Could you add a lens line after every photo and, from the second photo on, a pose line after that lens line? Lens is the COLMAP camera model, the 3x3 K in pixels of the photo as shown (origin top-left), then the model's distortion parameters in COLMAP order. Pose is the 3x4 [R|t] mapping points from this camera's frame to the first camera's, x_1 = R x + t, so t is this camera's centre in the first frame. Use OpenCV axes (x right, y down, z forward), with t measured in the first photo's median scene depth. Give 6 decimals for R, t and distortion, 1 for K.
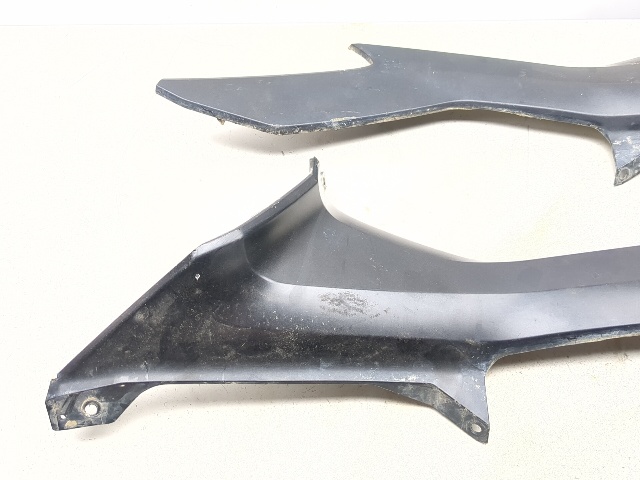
lens RADIAL K [[533.7, 0, 320.0], [0, 533.7, 240.0], [0, 0, 1]] dist [0.043070, -0.094830]
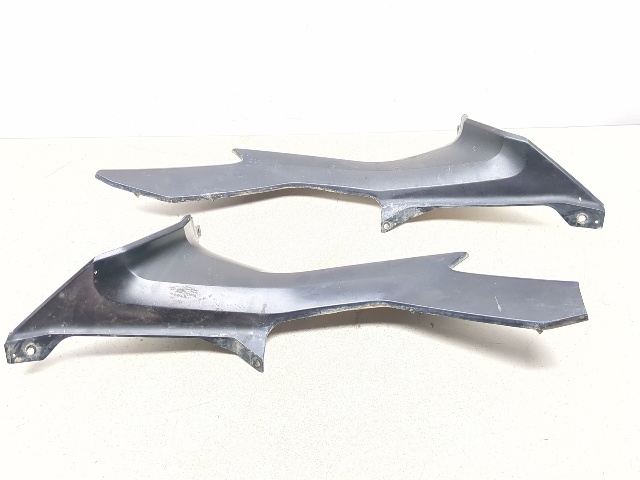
lens RADIAL K [[533.7, 0, 320.0], [0, 533.7, 240.0], [0, 0, 1]] dist [0.043070, -0.094830]
pose [[0.999982, -0.005958, 0.000837, 0.466066], [0.006010, 0.982961, -0.183717, 0.266409], [0.000272, 0.183719, 0.982979, -0.701219]]
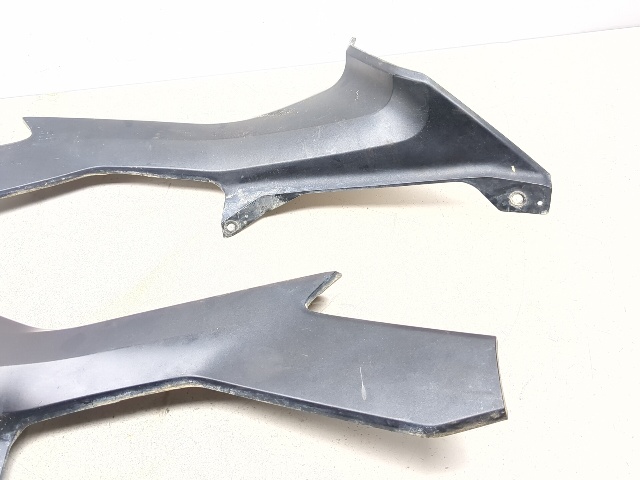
lens RADIAL K [[533.7, 0, 320.0], [0, 533.7, 240.0], [0, 0, 1]] dist [0.043070, -0.094830]
pose [[0.995542, -0.093749, 0.010345, 0.922589], [0.094078, 0.994837, -0.038050, -0.049870], [-0.006724, 0.038854, 0.999222, -0.063778]]
